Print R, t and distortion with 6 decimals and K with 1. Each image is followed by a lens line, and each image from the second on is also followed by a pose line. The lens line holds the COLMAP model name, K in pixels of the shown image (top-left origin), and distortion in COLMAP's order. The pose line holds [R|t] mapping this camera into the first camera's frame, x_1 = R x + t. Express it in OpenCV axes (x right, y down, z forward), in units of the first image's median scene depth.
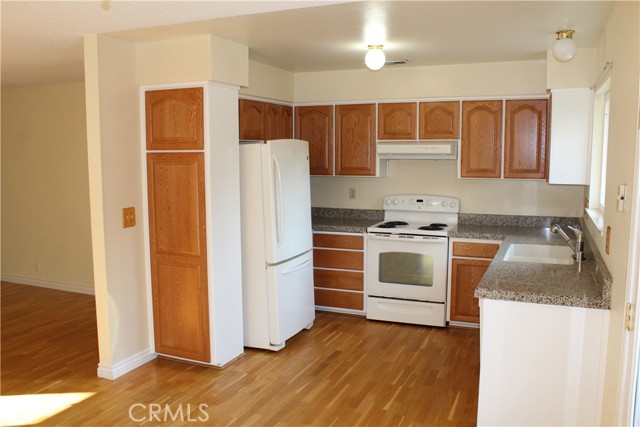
lens RADIAL K [[548.2, 0, 315.5], [0, 548.2, 213.7], [0, 0, 1]] dist [-0.134249, 0.010862]
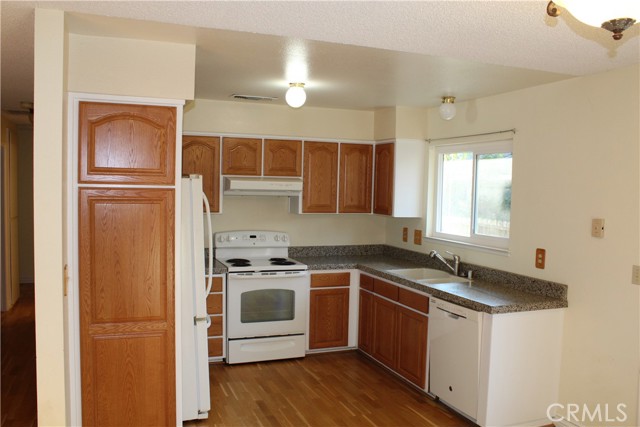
lens RADIAL K [[548.2, 0, 315.5], [0, 548.2, 213.7], [0, 0, 1]] dist [-0.134249, 0.010862]
pose [[0.712747, -0.016269, 0.701232, -0.480118], [0.053300, 0.998097, -0.031018, -0.031716], [-0.699393, 0.059483, 0.712258, 0.229108]]
